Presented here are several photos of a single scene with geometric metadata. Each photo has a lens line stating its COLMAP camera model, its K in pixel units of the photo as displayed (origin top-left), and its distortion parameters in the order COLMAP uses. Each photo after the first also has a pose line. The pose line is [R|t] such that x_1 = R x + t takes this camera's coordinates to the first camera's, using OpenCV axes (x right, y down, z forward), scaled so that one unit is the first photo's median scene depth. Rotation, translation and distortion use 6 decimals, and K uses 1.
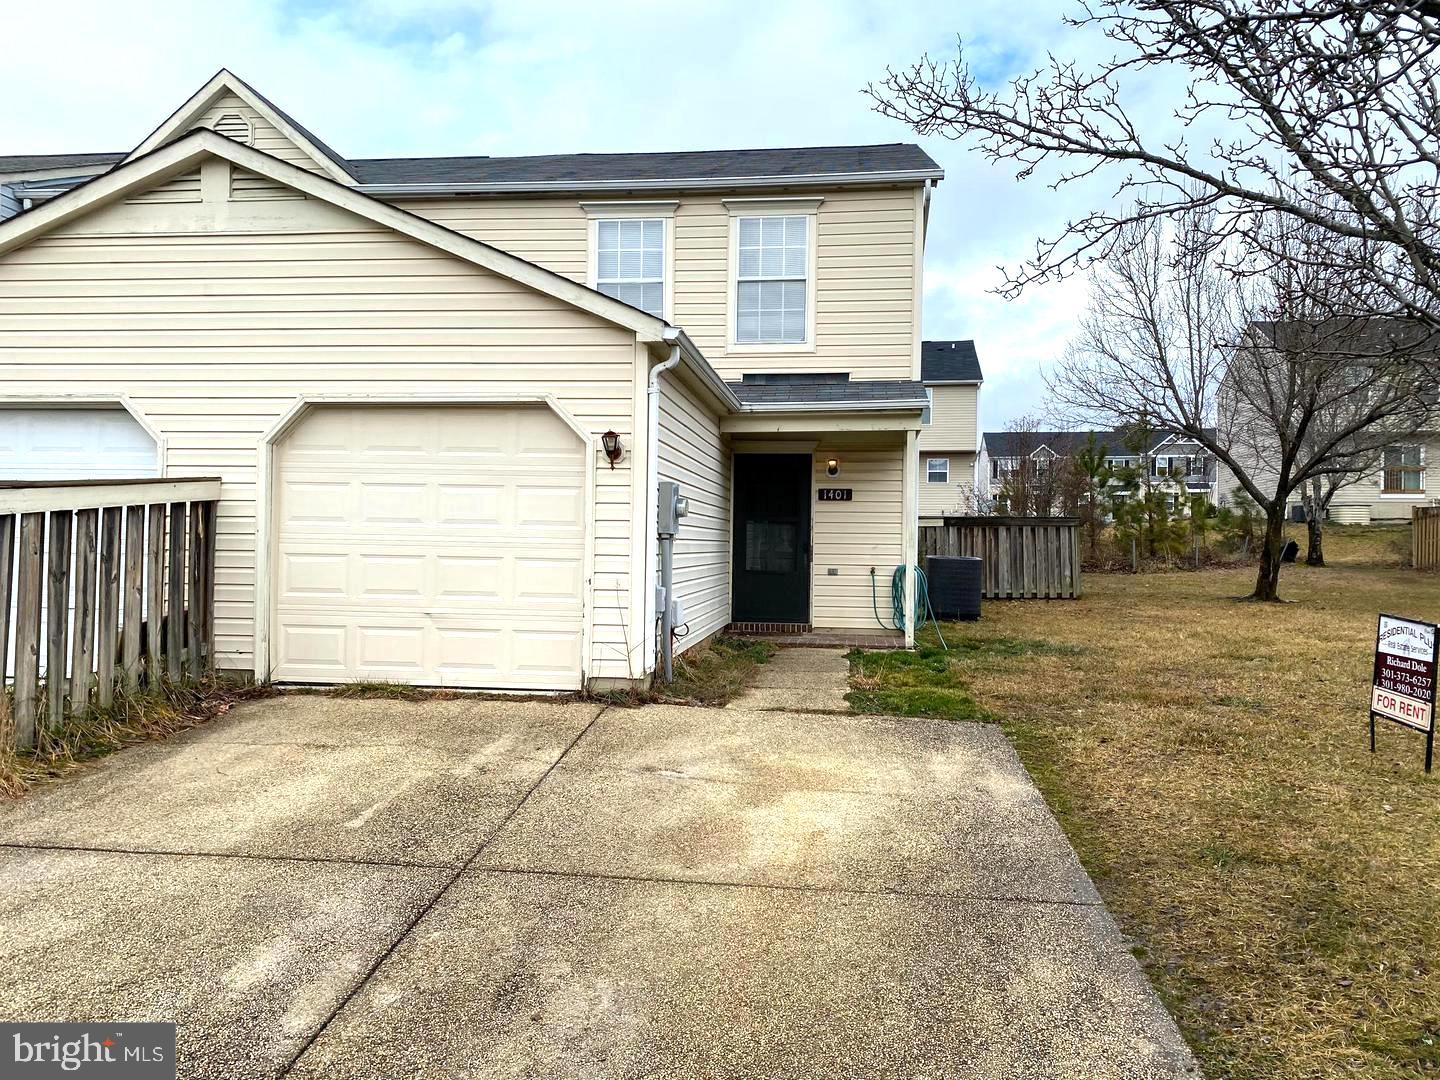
lens RADIAL K [[1090.7, 0, 723.5], [0, 1090.7, 545.2], [0, 0, 1]] dist [0.042027, -0.002871]
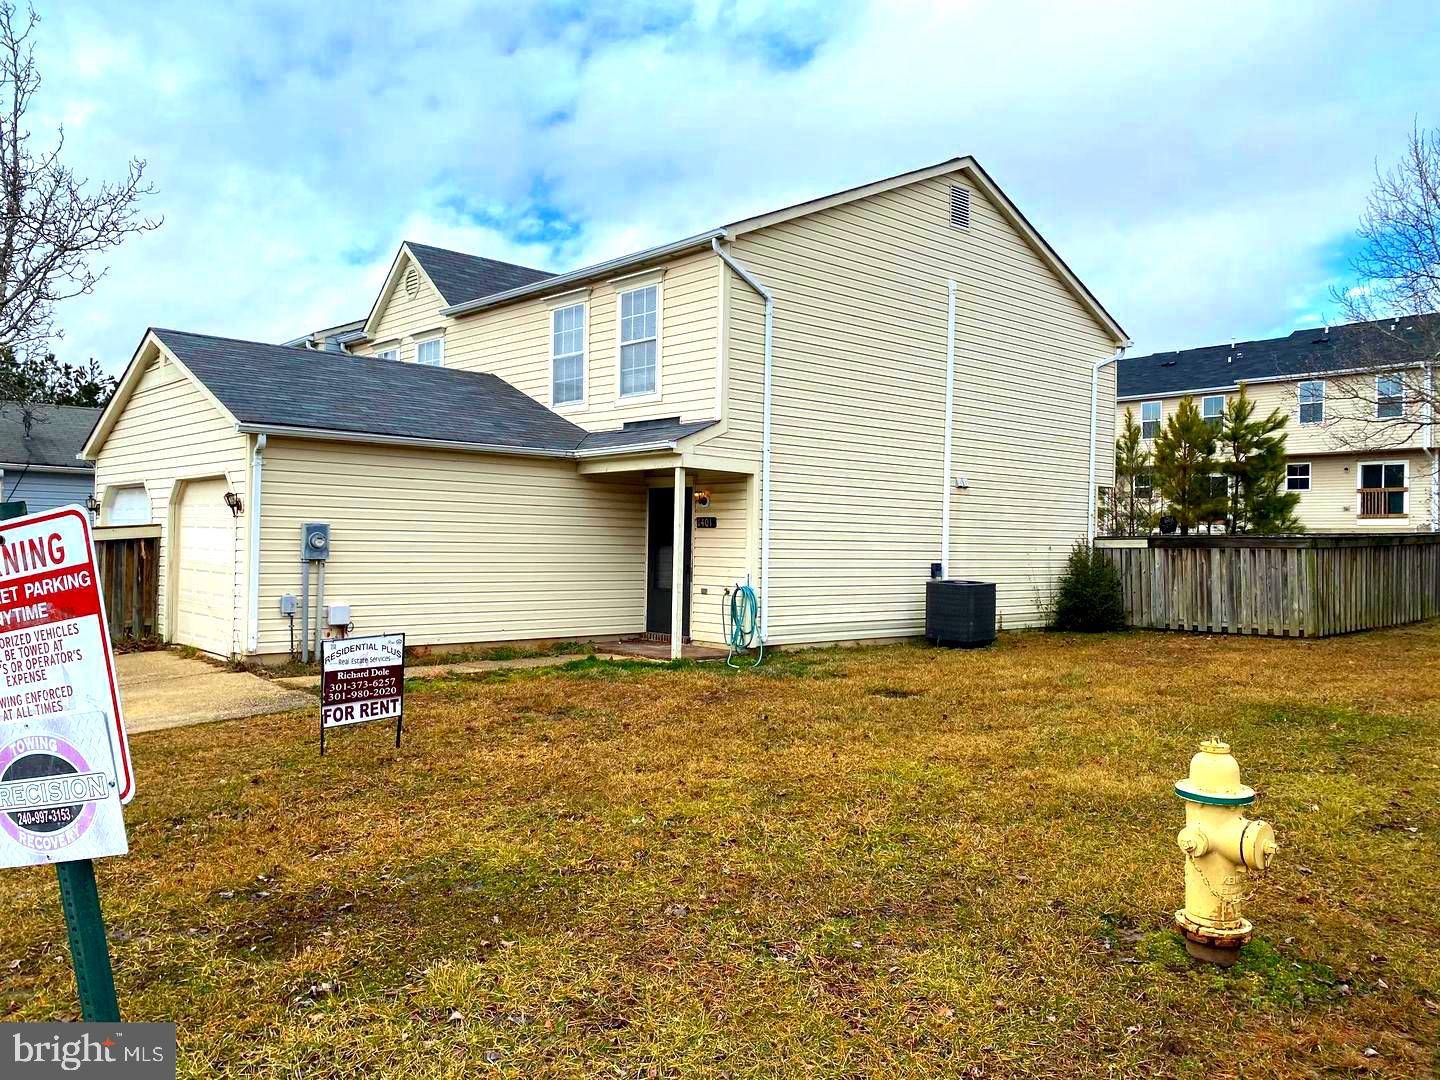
lens RADIAL K [[1090.7, 0, 722.0], [0, 1090.7, 531.0], [0, 0, 1]] dist [0.042027, -0.002871]
pose [[0.749335, -0.001375, -0.662189, 0.889363], [-0.010883, 0.999837, -0.014391, -0.022559], [0.662101, 0.017991, 0.749198, 0.177682]]
